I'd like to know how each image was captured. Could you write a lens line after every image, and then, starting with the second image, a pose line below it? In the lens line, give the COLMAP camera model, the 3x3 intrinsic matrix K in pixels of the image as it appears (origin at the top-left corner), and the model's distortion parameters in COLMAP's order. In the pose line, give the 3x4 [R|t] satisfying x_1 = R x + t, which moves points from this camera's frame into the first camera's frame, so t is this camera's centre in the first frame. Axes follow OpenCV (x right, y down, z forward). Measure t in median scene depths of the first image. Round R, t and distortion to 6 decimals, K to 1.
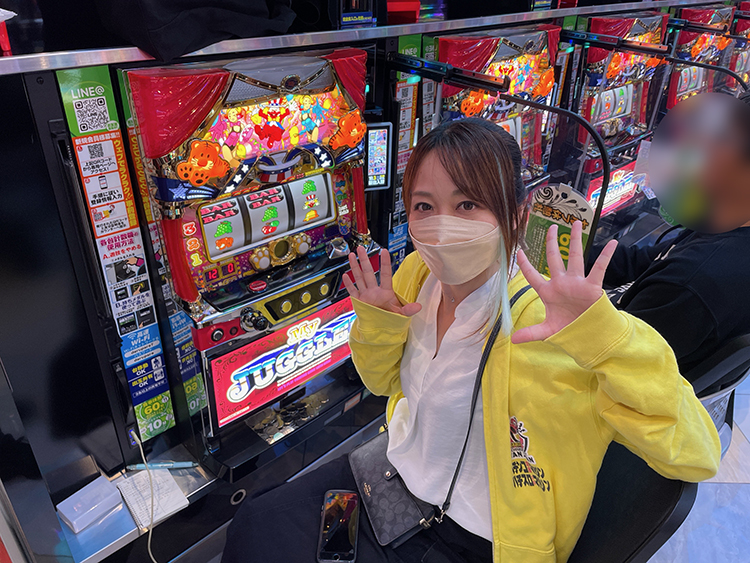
lens RADIAL K [[576.8, 0, 375.0], [0, 576.8, 281.5], [0, 0, 1]] dist [0.084489, -0.109926]
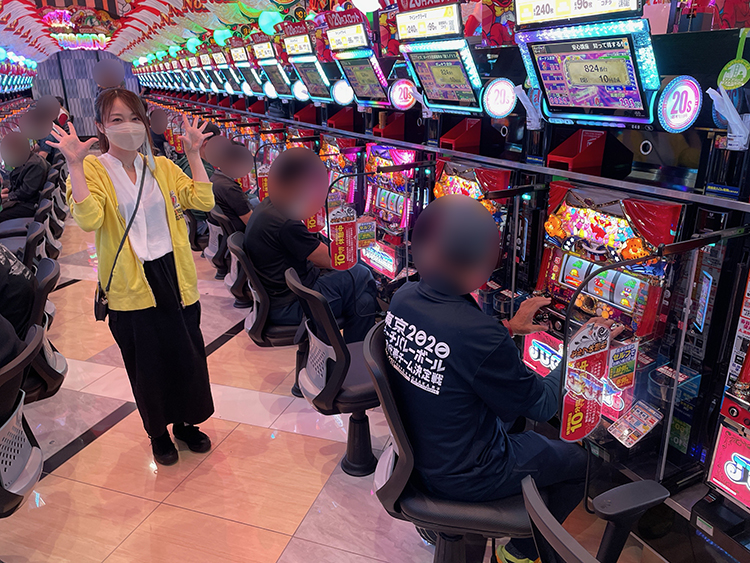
lens RADIAL K [[576.8, 0, 375.0], [0, 576.8, 281.5], [0, 0, 1]] dist [0.084489, -0.109926]
pose [[-0.317583, 0.281102, -0.905606, 1.619560], [-0.479890, 0.776064, 0.409183, -0.525791], [0.817831, 0.564541, -0.111567, 0.735015]]
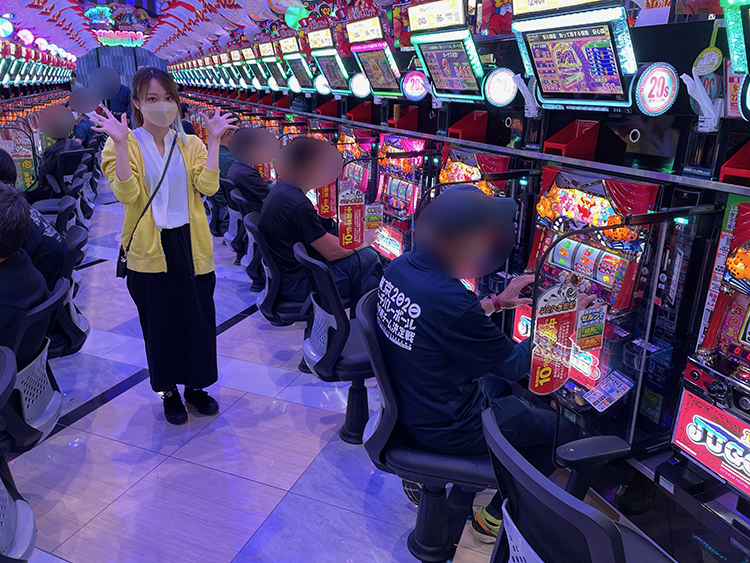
lens RADIAL K [[576.8, 0, 375.0], [0, 576.8, 281.5], [0, 0, 1]] dist [0.084489, -0.109926]
pose [[-0.364023, 0.254969, -0.895811, 1.743021], [-0.498848, 0.758843, 0.418697, -0.524571], [0.786535, 0.599289, -0.149045, 0.885178]]
